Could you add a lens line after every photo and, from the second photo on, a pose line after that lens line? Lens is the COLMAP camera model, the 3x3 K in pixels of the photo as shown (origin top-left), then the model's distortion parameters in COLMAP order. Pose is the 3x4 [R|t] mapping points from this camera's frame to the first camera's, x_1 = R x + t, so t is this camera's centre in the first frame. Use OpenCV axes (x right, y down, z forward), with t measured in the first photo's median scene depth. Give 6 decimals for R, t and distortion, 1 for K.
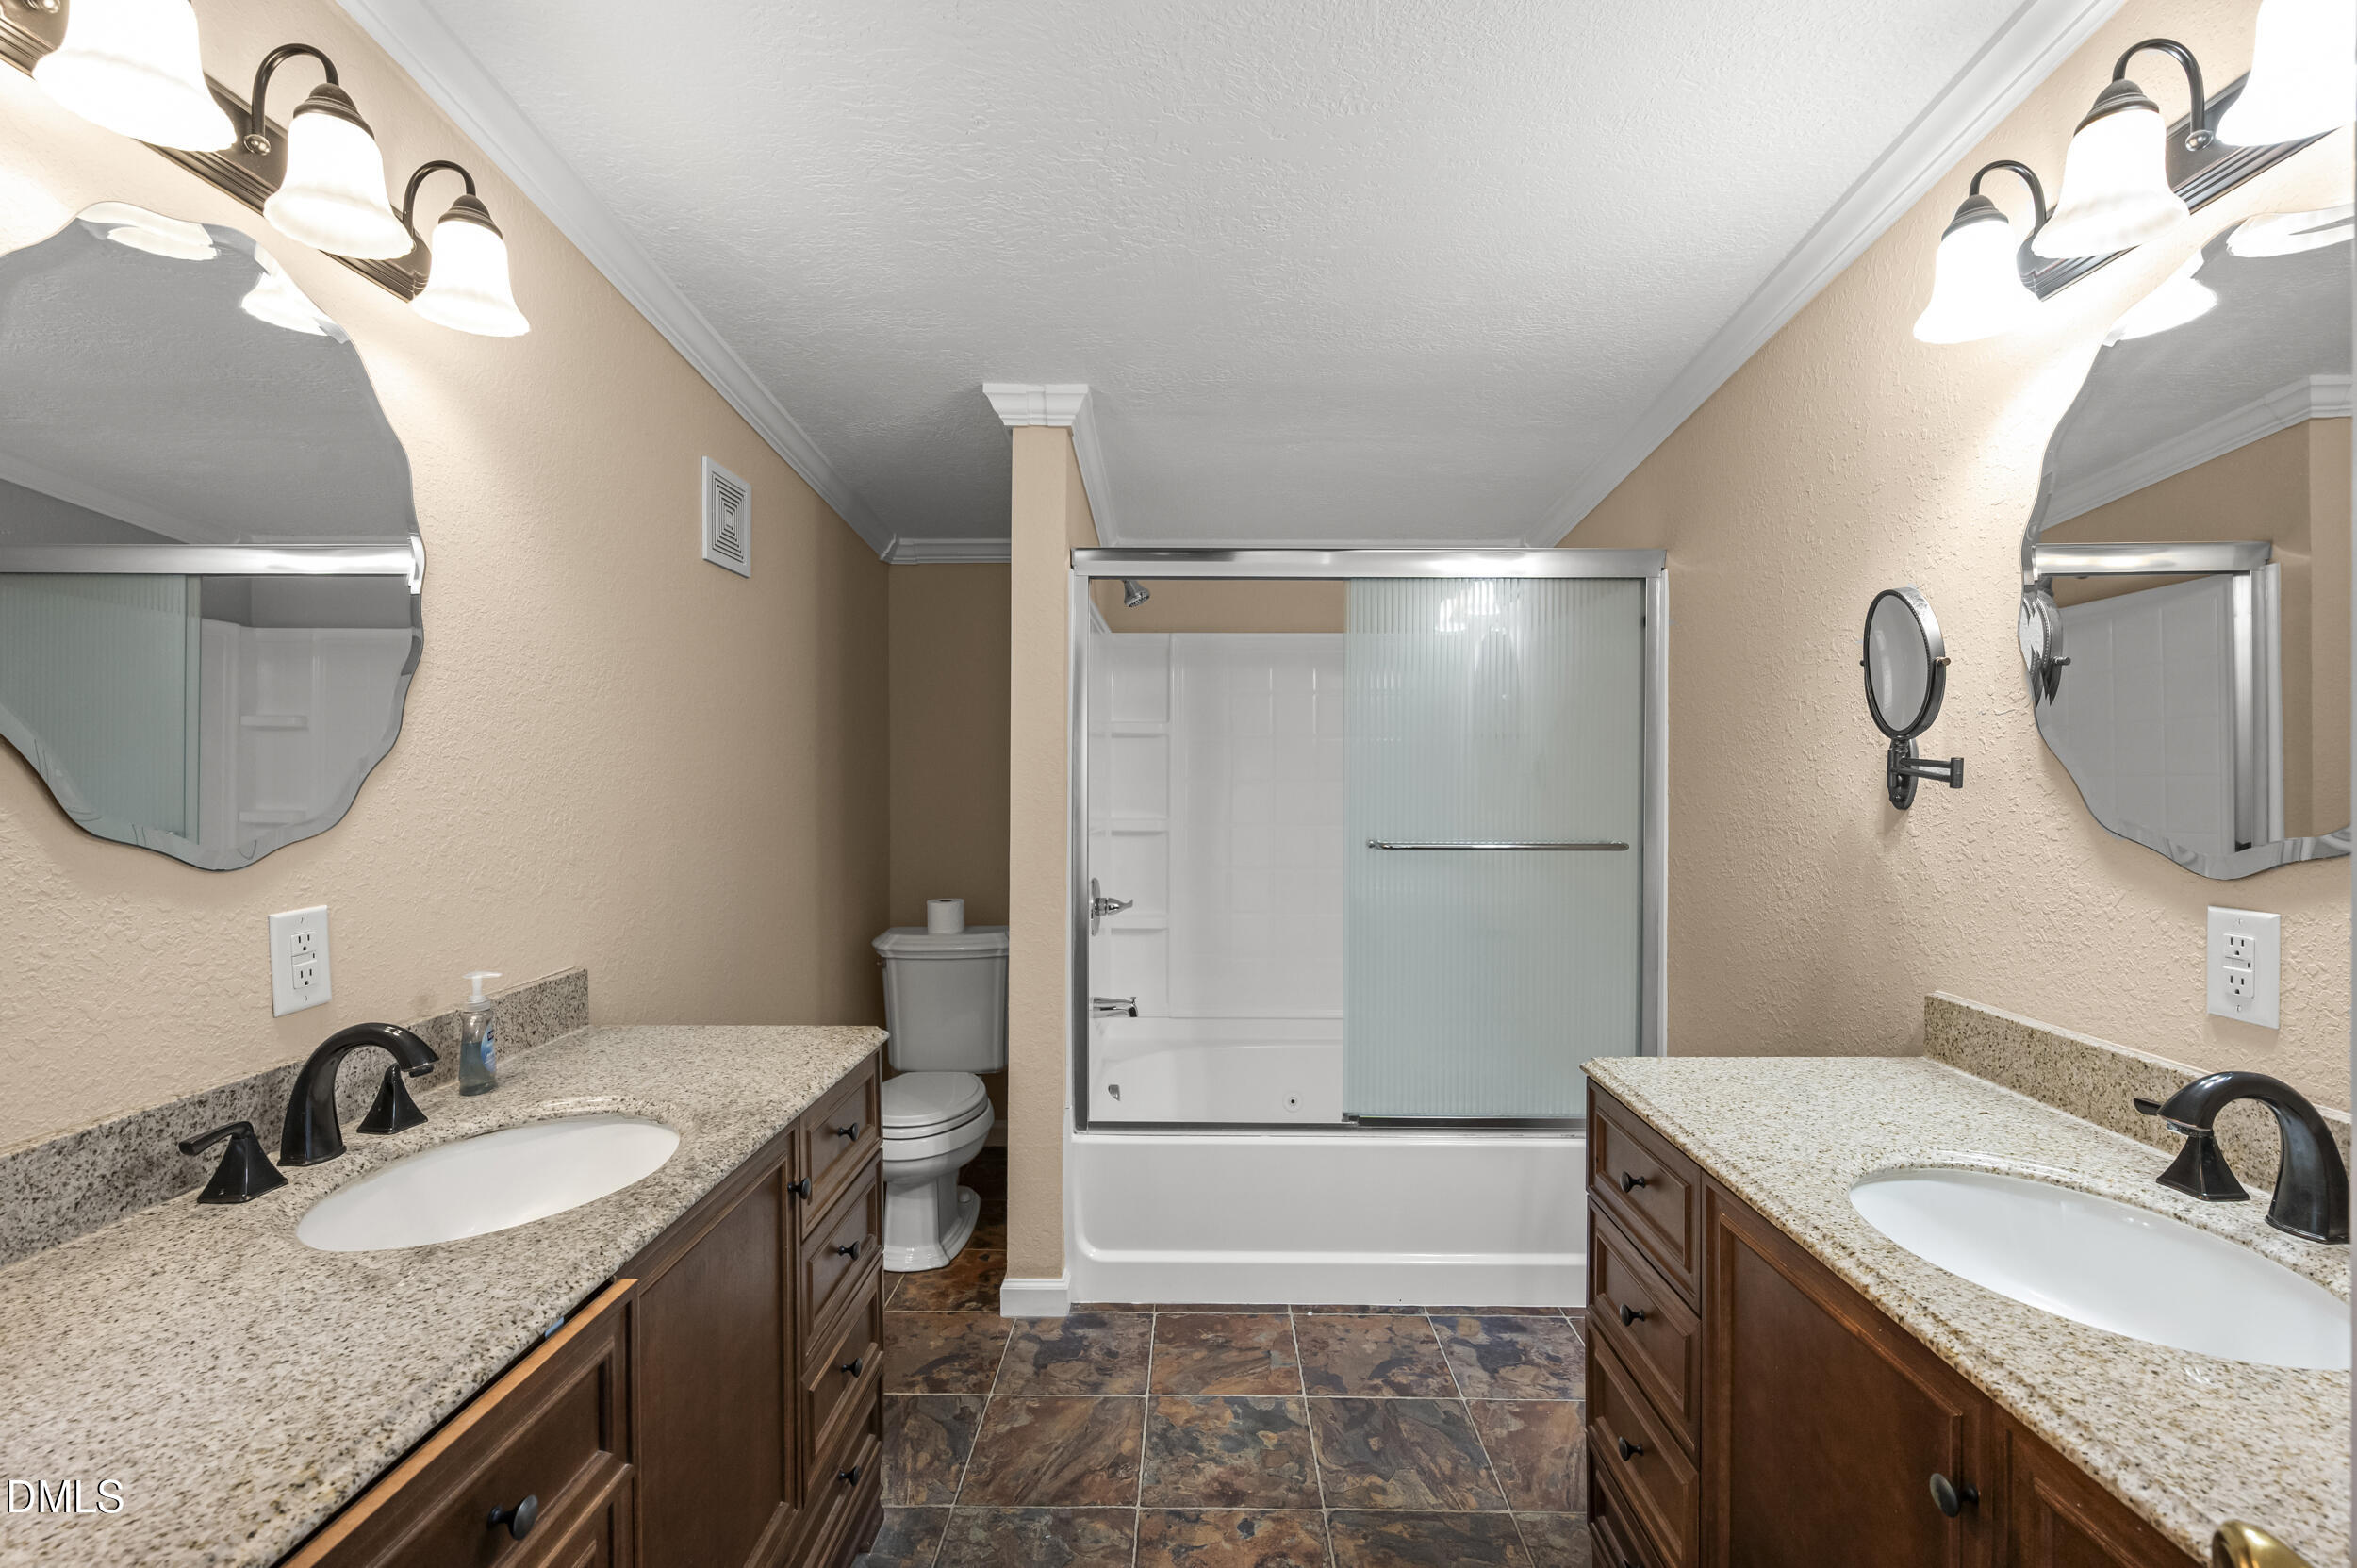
lens RADIAL K [[1139.4, 0, 1179.6], [0, 1139.4, 771.1], [0, 0, 1]] dist [-0.002762, 0.000289]
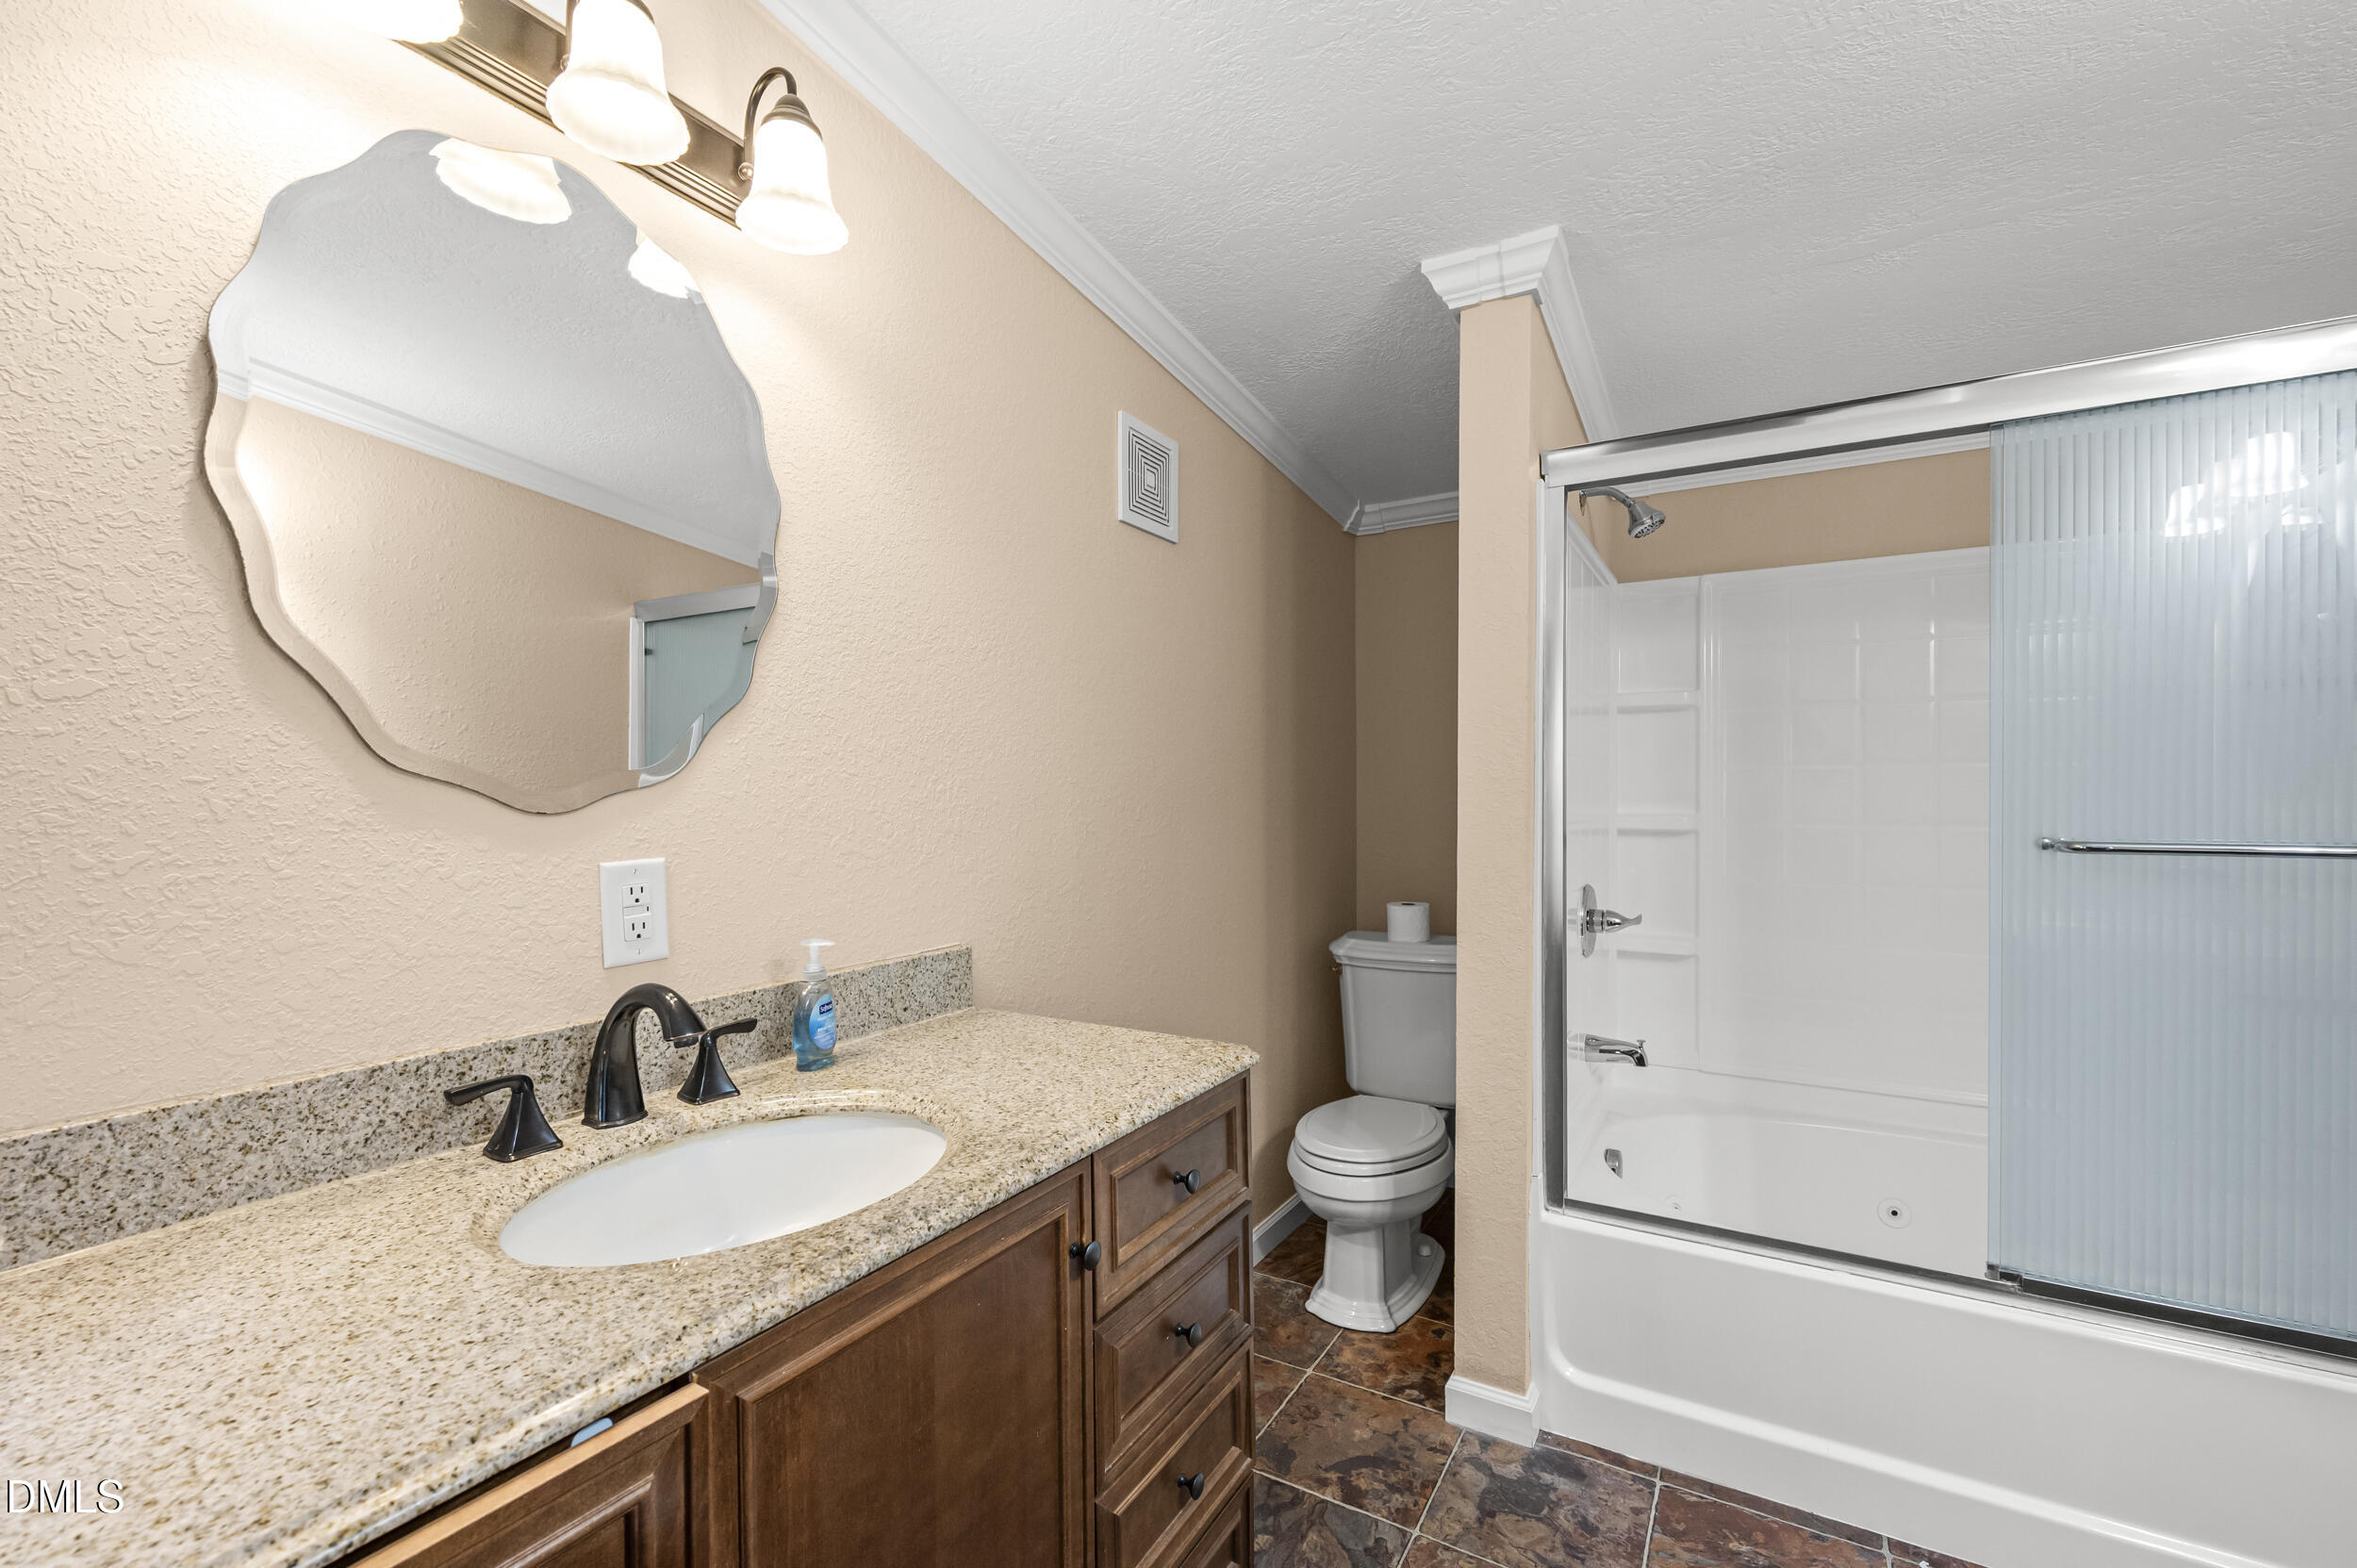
lens RADIAL K [[1001.5, 0, 1170.6], [0, 1001.5, 802.7], [0, 0, 1]] dist [-0.001136, -0.000439]
pose [[0.861612, -0.000219, -0.507567, 0.035495], [0.000198, 1.000000, -0.000095, 0.045055], [0.507567, -0.000019, 0.861612, 0.306723]]
